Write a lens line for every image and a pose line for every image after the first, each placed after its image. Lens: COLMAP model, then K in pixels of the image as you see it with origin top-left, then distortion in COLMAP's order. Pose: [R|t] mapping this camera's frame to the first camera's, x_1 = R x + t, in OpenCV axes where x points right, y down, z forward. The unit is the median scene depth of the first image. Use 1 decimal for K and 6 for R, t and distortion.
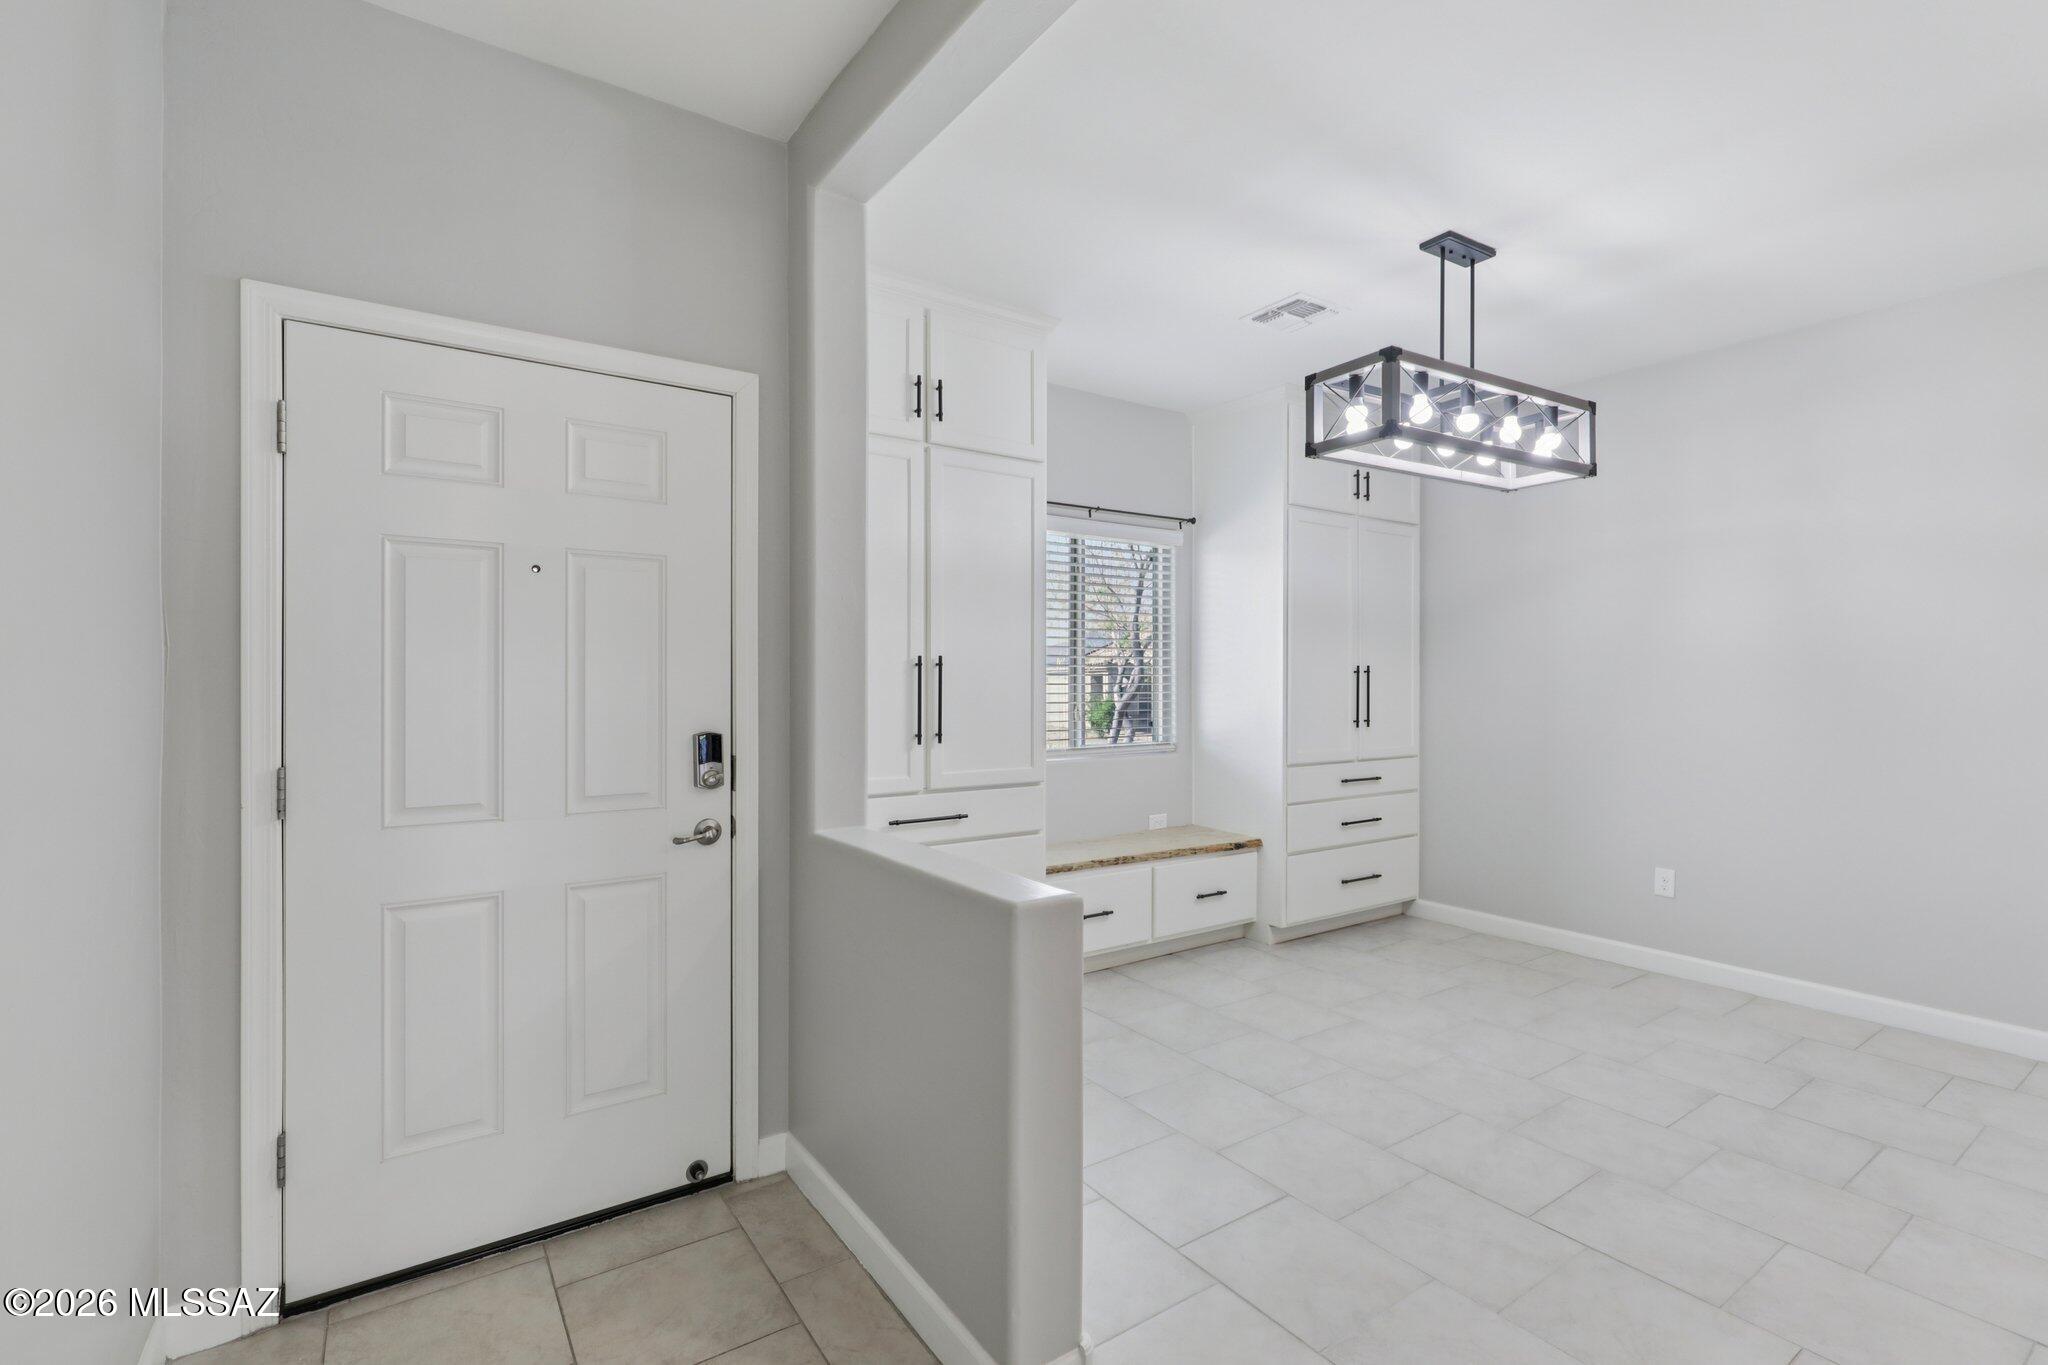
lens RADIAL K [[926.0, 0, 1025.0], [0, 926.0, 686.9], [0, 0, 1]] dist [-0.004155, 0.000438]
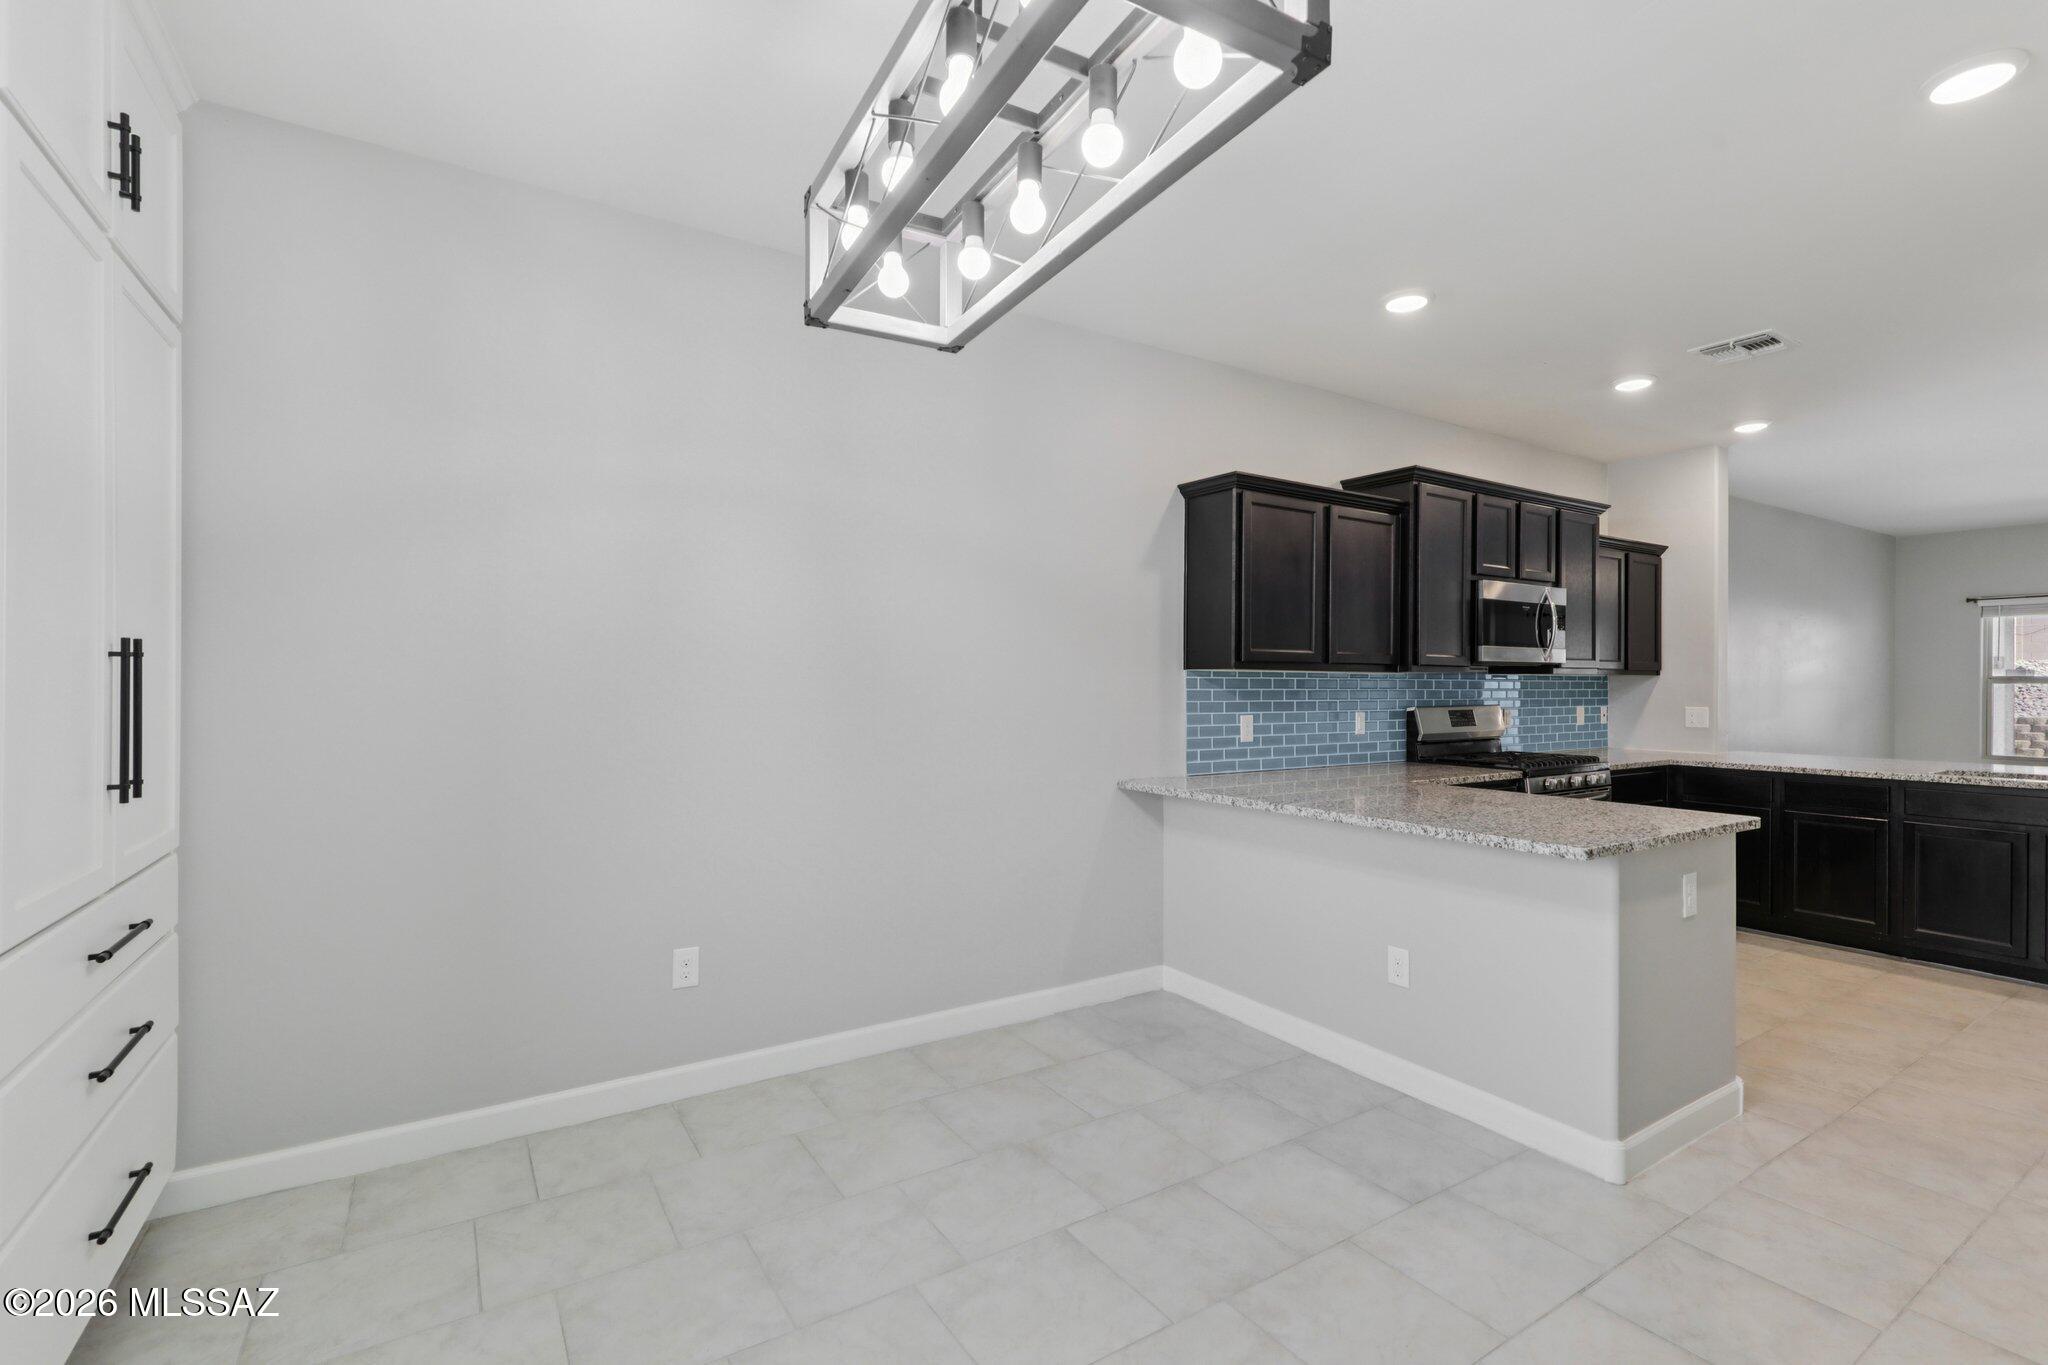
lens RADIAL K [[926.0, 0, 1030.1], [0, 926.0, 688.9], [0, 0, 1]] dist [-0.004155, 0.000438]
pose [[0.040652, -0.005681, 0.999157, -0.002109], [0.005552, 0.999970, 0.005460, -0.005266], [-0.999158, 0.005326, 0.040683, 1.174057]]
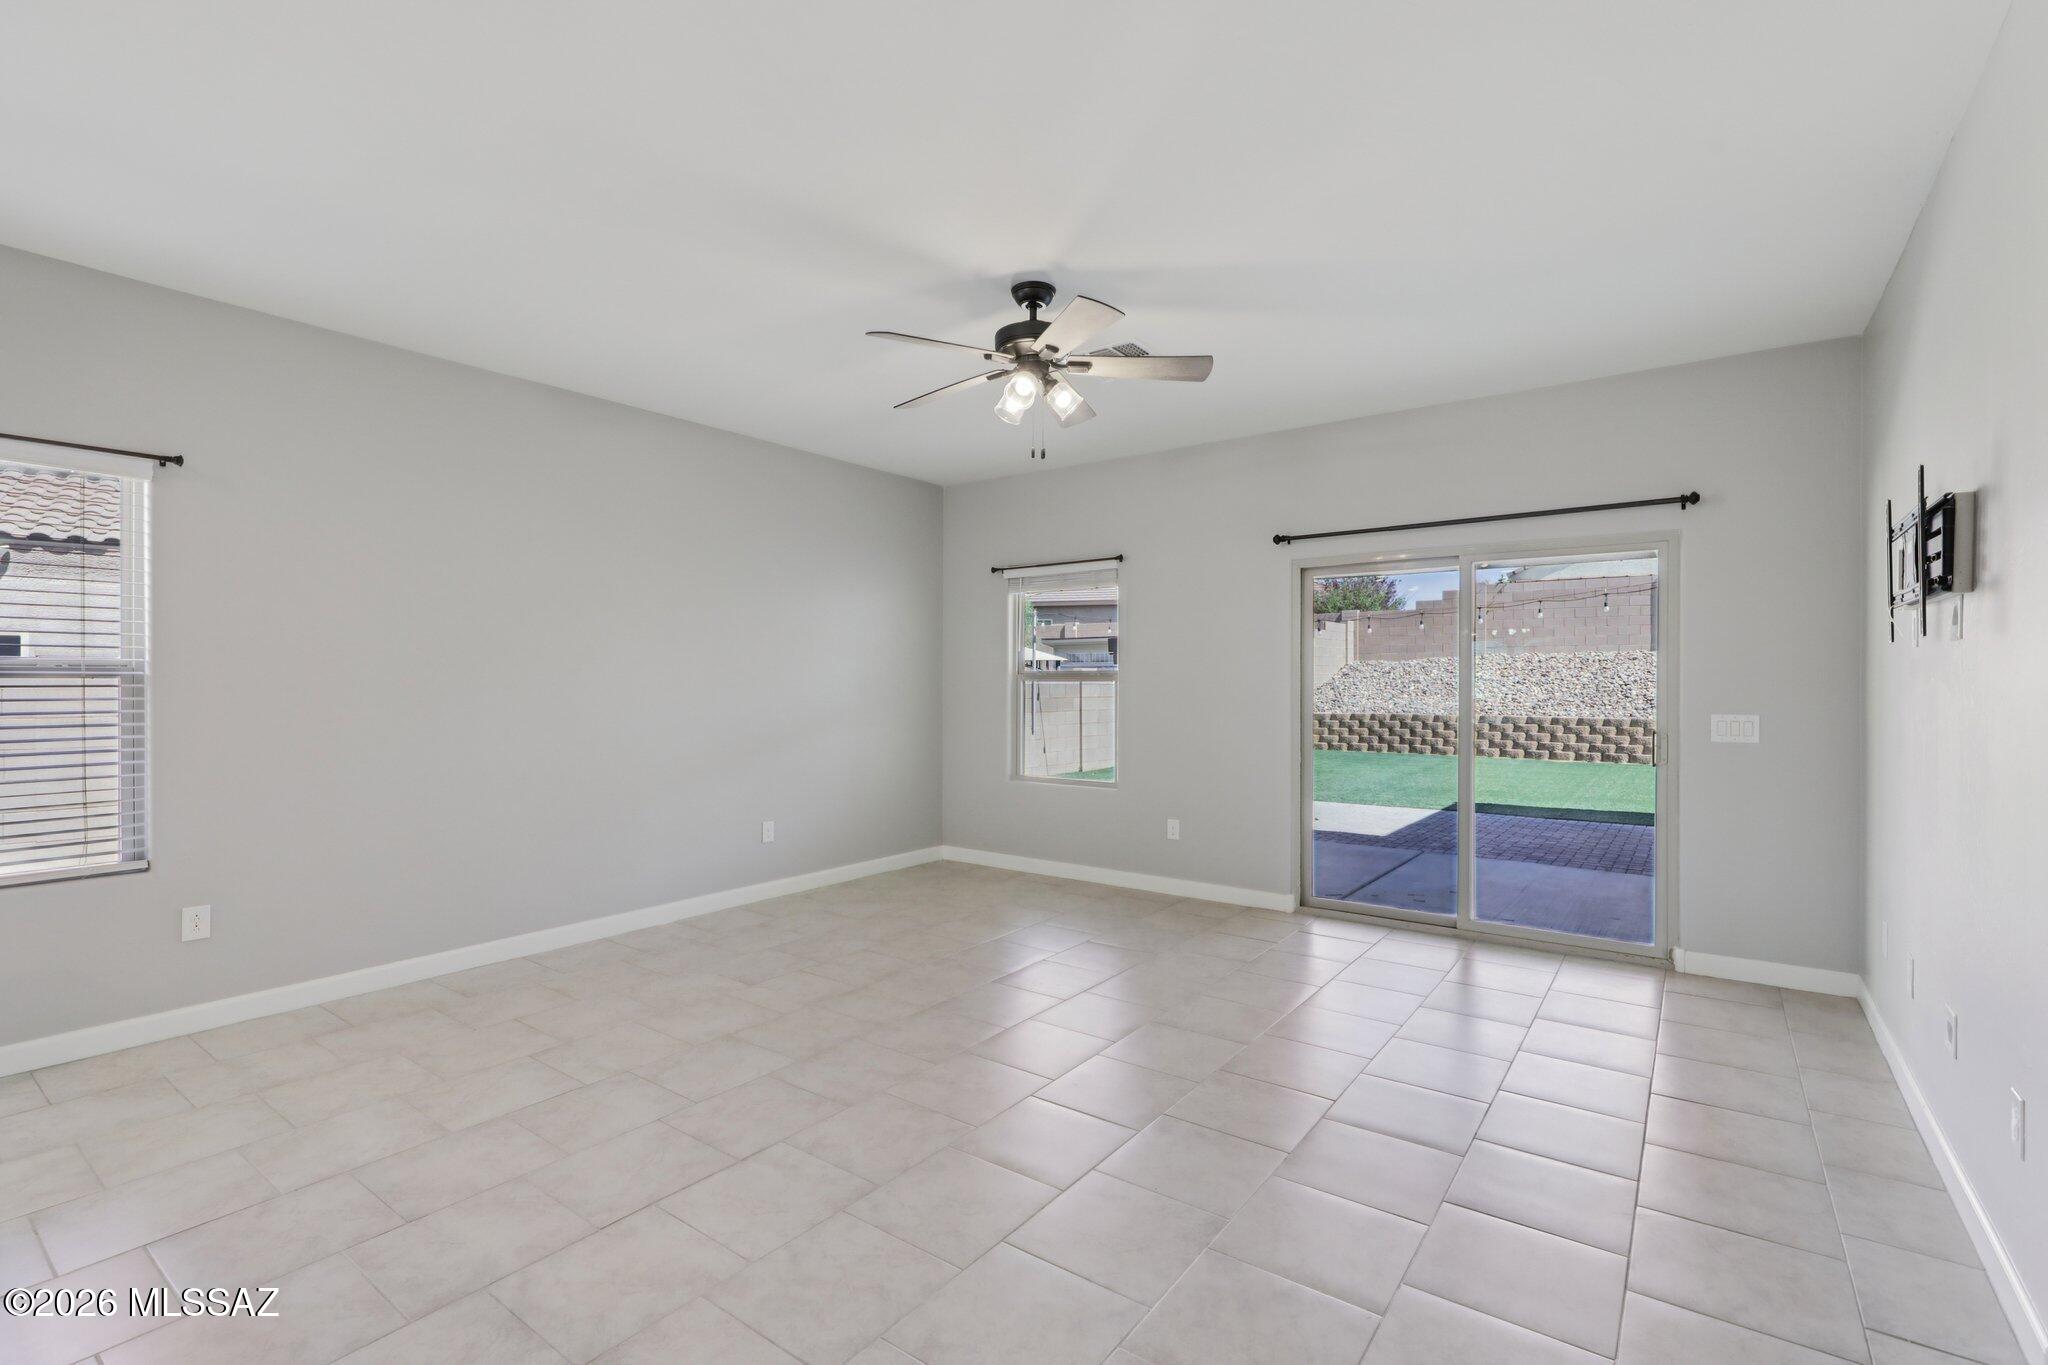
lens RADIAL K [[926.0, 0, 1022.7], [0, 926.0, 688.4], [0, 0, 1]] dist [-0.004155, 0.000438]
pose [[-0.319419, -0.007133, 0.947587, 1.106053], [0.004722, 0.999947, 0.009119, 0.010952], [-0.947602, 0.007387, -0.319368, -1.442990]]
